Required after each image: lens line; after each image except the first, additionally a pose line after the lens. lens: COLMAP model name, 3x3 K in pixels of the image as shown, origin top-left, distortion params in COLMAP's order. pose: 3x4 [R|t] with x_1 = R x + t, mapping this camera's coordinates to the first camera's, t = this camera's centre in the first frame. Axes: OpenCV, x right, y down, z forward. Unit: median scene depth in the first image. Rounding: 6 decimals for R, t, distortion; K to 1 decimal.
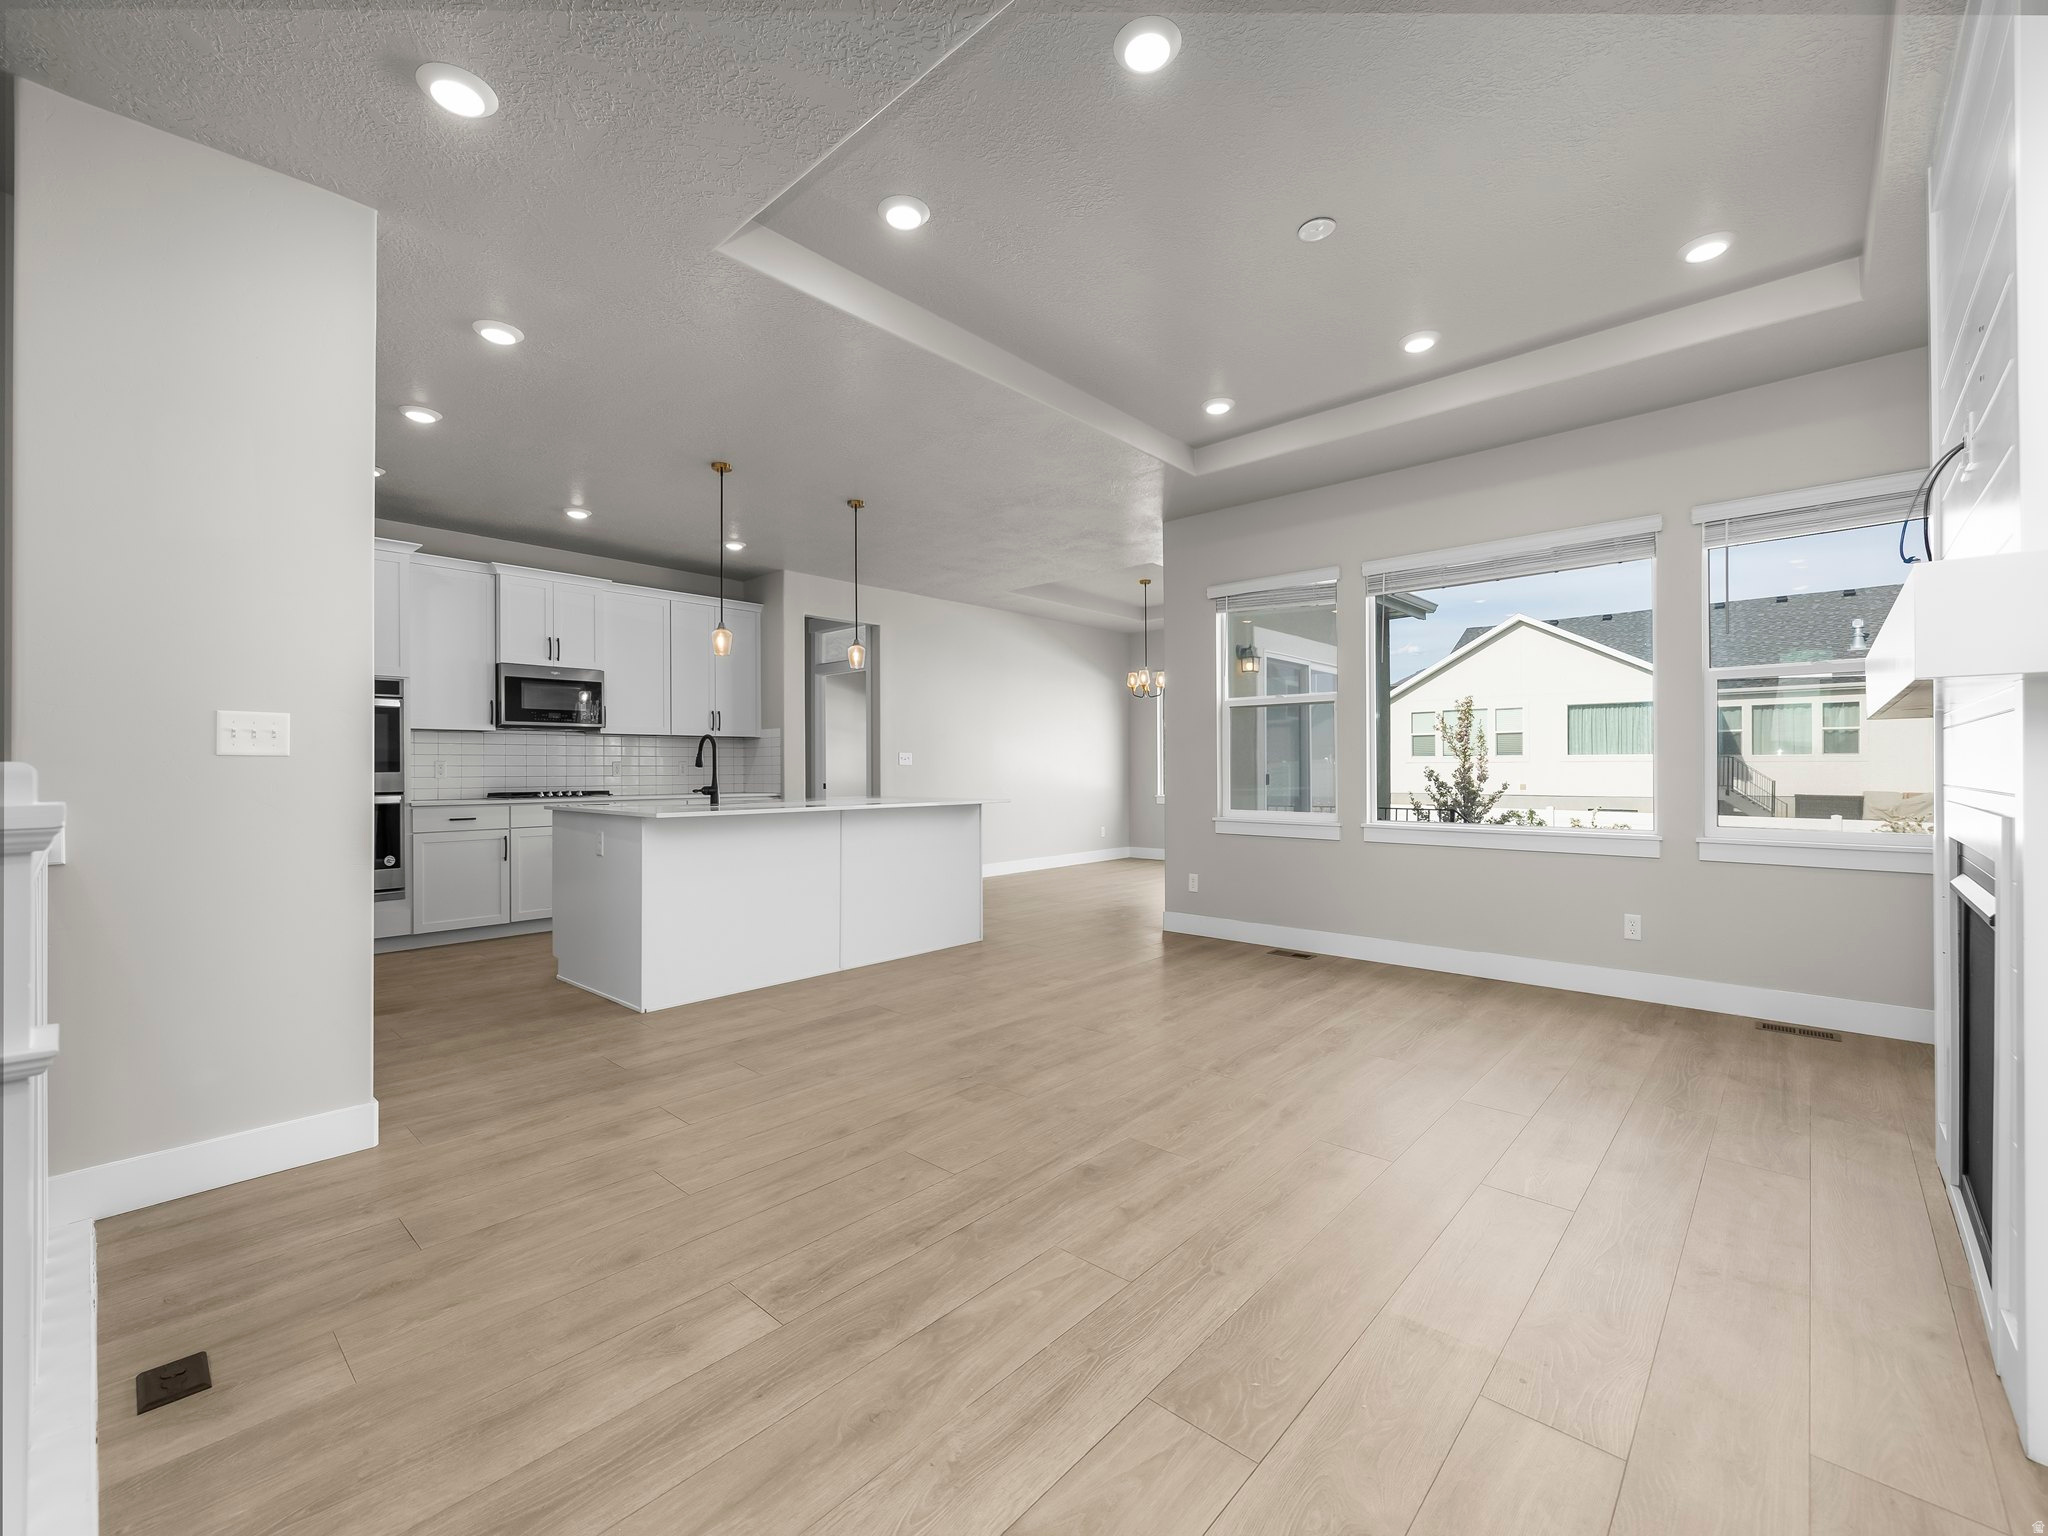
lens RADIAL K [[874.0, 0, 1014.4], [0, 874.0, 766.9], [0, 0, 1]] dist [0.001957, 0.000378]
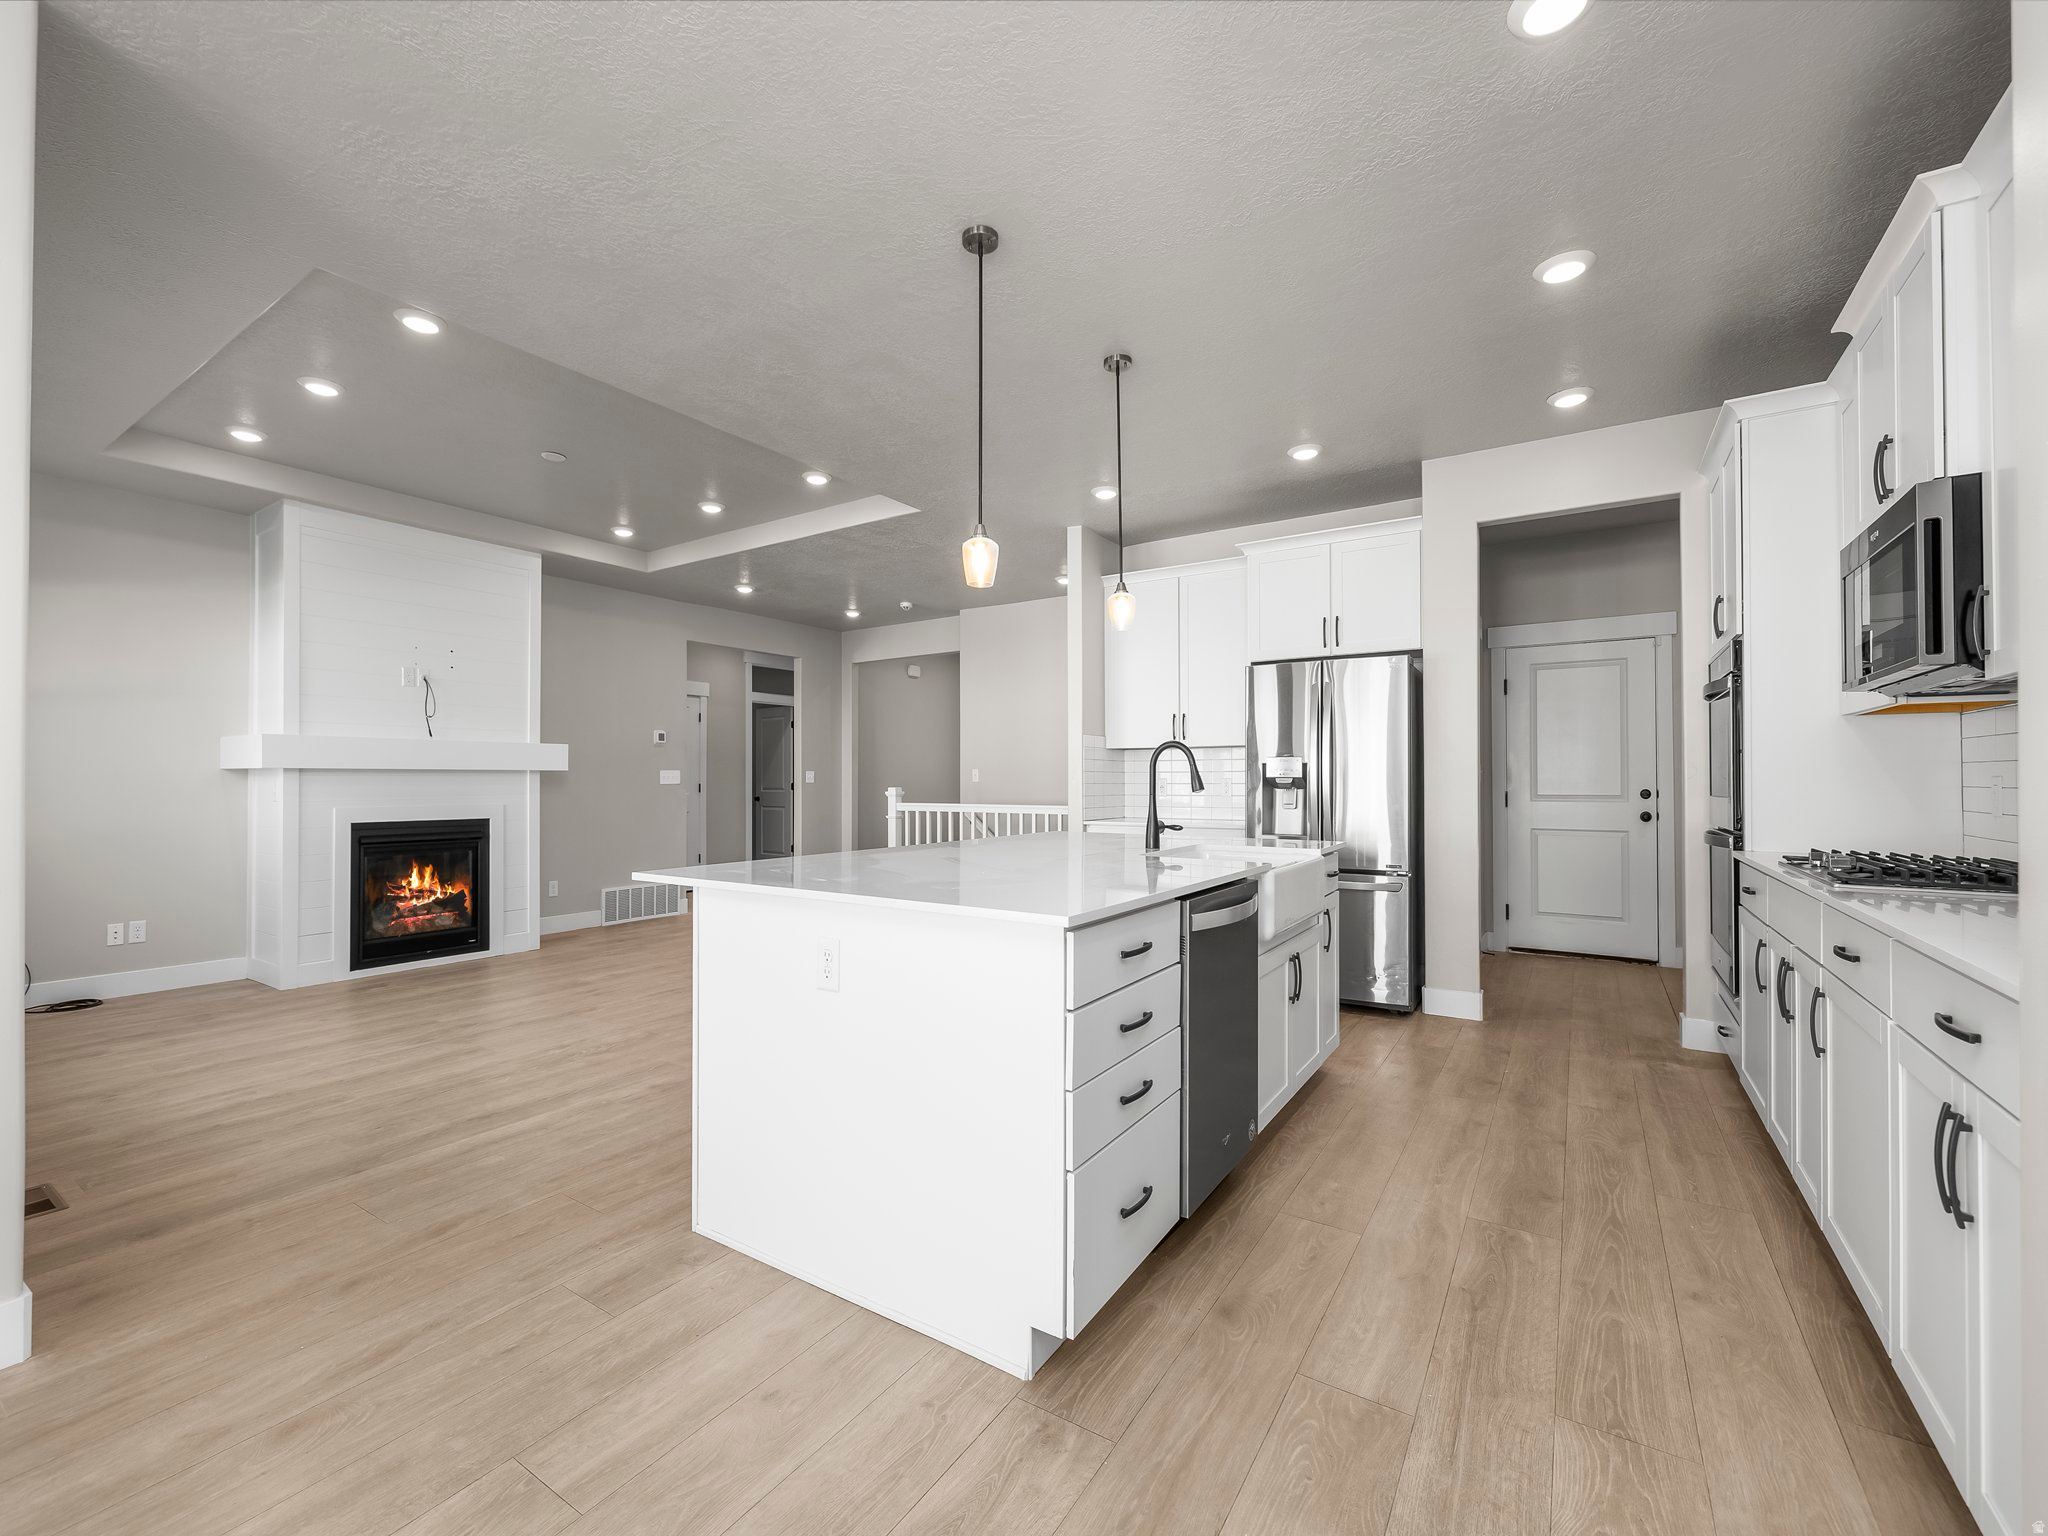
lens RADIAL K [[863.2, 0, 1016.7], [0, 863.2, 768.4], [0, 0, 1]] dist [0.002328, 0.000644]
pose [[-0.985593, 0.002489, -0.169118, -0.119233], [0.005307, 0.999854, -0.016212, -0.006863], [0.169053, -0.016876, -0.985463, 1.457350]]
